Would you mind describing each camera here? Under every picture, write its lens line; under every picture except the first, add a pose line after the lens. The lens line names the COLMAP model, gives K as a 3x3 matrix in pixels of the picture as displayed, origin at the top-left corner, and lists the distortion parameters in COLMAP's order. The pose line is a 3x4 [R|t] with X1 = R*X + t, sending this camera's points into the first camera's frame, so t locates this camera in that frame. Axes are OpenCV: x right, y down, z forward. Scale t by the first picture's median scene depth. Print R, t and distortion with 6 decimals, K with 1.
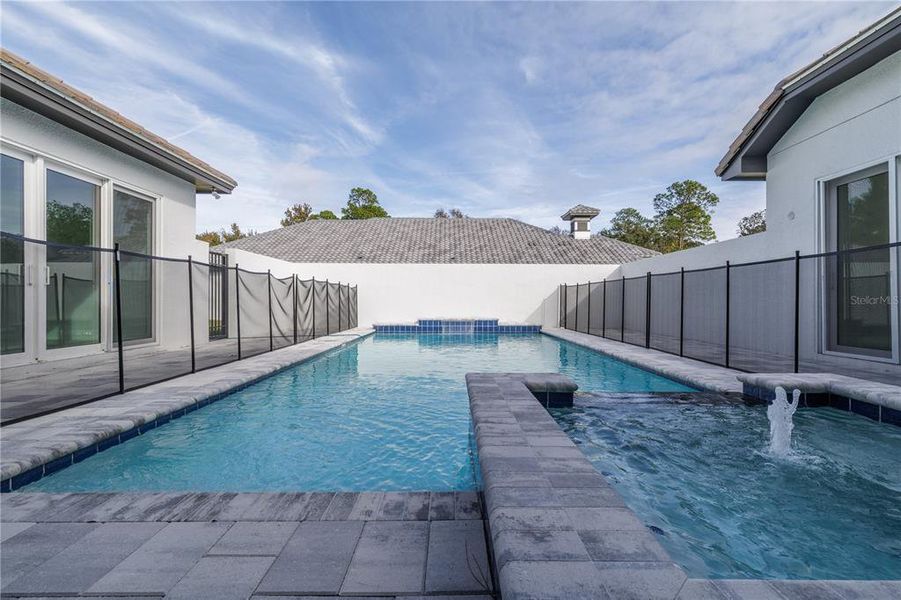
lens RADIAL K [[388.5, 0, 456.3], [0, 388.5, 300.7], [0, 0, 1]] dist [-0.000477, -0.001345]
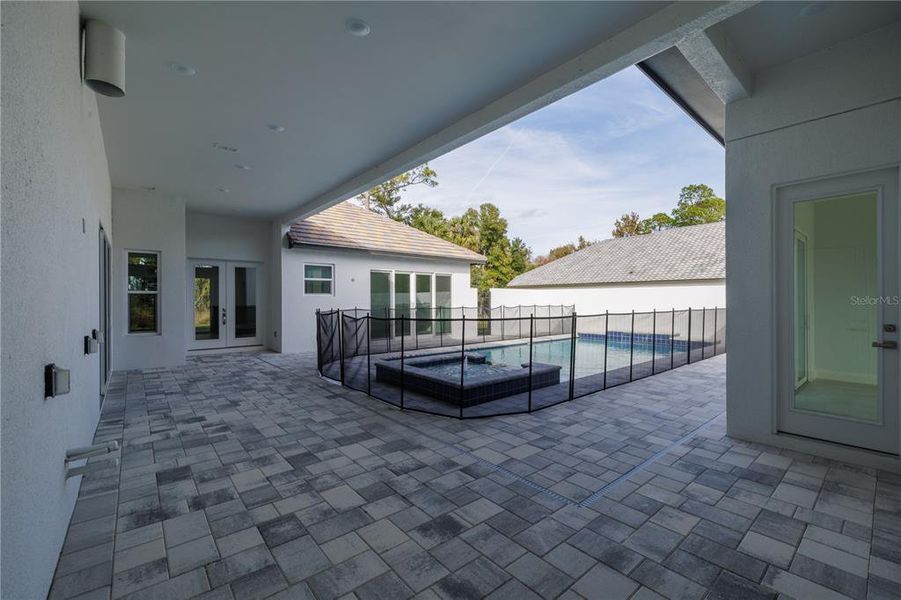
lens RADIAL K [[388.5, 0, 450.8], [0, 388.5, 298.8], [0, 0, 1]] dist [-0.000477, -0.001345]
pose [[0.618387, -0.003340, -0.785867, 0.140274], [0.006419, 0.999979, 0.000801, -0.014845], [0.785847, -0.005540, 0.618396, -0.061487]]
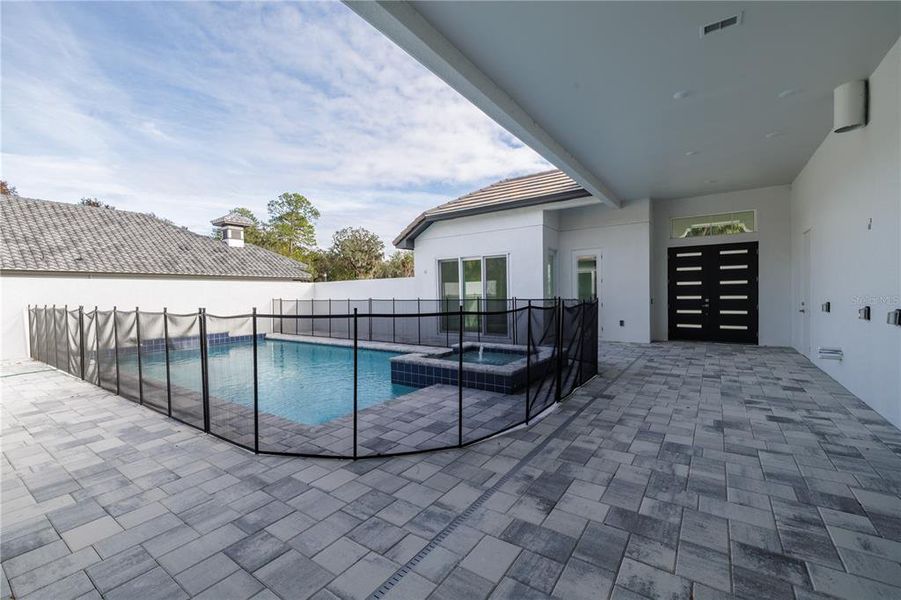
lens RADIAL K [[388.5, 0, 445.2], [0, 388.5, 301.9], [0, 0, 1]] dist [-0.000477, -0.001345]
pose [[0.584176, -0.032244, 0.810986, -0.097222], [0.014885, 0.999468, 0.029016, -0.013793], [-0.811491, -0.004879, 0.584345, -0.041035]]
